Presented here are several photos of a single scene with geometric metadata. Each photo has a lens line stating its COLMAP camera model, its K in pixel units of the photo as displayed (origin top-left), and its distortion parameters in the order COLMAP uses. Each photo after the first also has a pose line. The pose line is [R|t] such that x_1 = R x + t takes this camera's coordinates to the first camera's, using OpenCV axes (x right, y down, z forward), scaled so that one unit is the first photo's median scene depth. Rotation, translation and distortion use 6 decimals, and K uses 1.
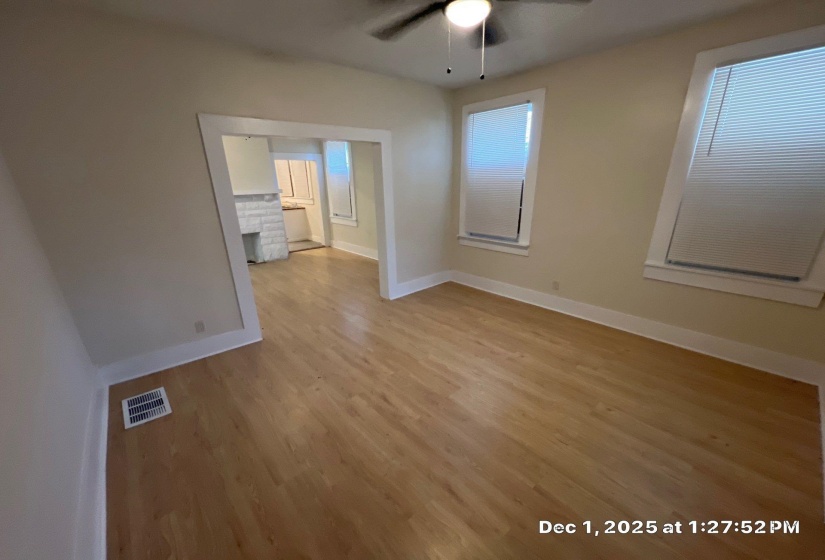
lens RADIAL K [[321.7, 0, 413.8], [0, 321.7, 295.0], [0, 0, 1]] dist [-0.001808, -0.000198]
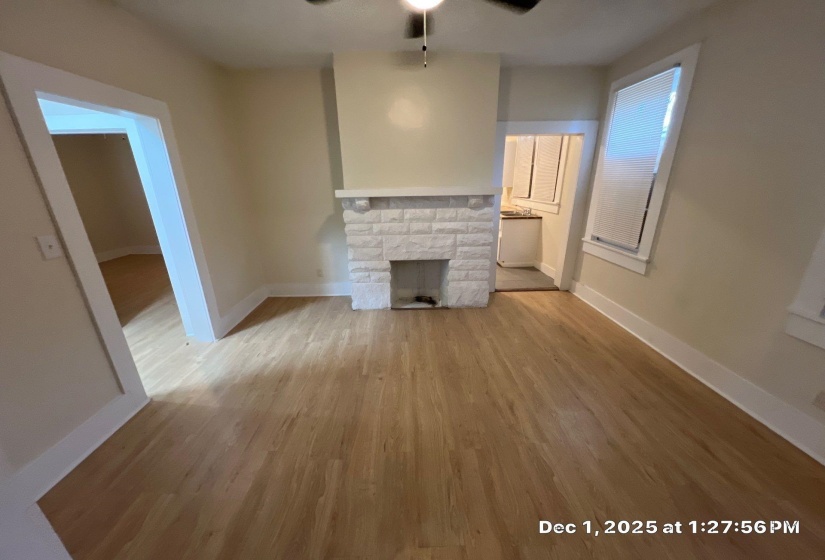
lens RADIAL K [[326.3, 0, 408.6], [0, 326.3, 300.5], [0, 0, 1]] dist [0.010240, 0.000098]
pose [[0.755101, 0.234144, -0.612372, -0.149610], [-0.220478, 0.970340, 0.099150, -0.165045], [0.617424, 0.060146, 0.784328, 0.486165]]
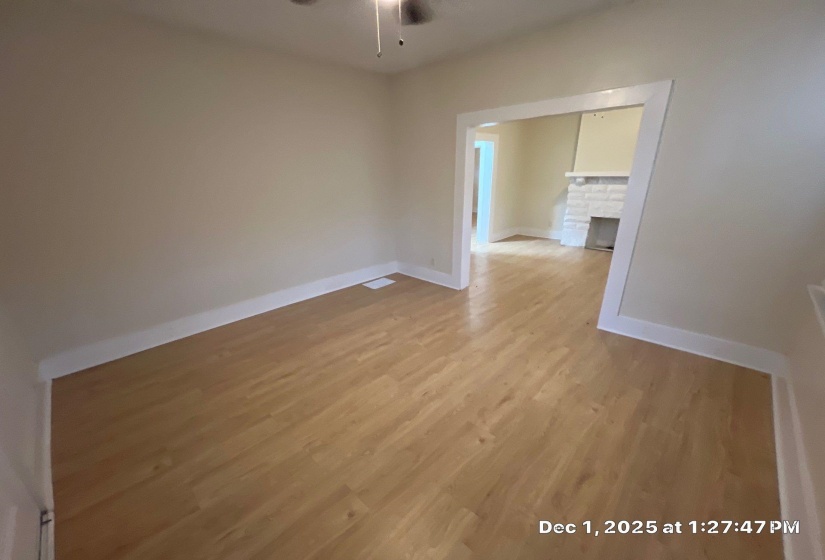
lens RADIAL K [[331.8, 0, 412.0], [0, 331.8, 293.3], [0, 0, 1]] dist [-0.000093, 0.000027]
pose [[0.085226, 0.365088, -0.927064, 0.384570], [-0.326220, 0.889389, 0.320261, -0.109576], [0.941444, 0.275133, 0.194898, 0.303712]]
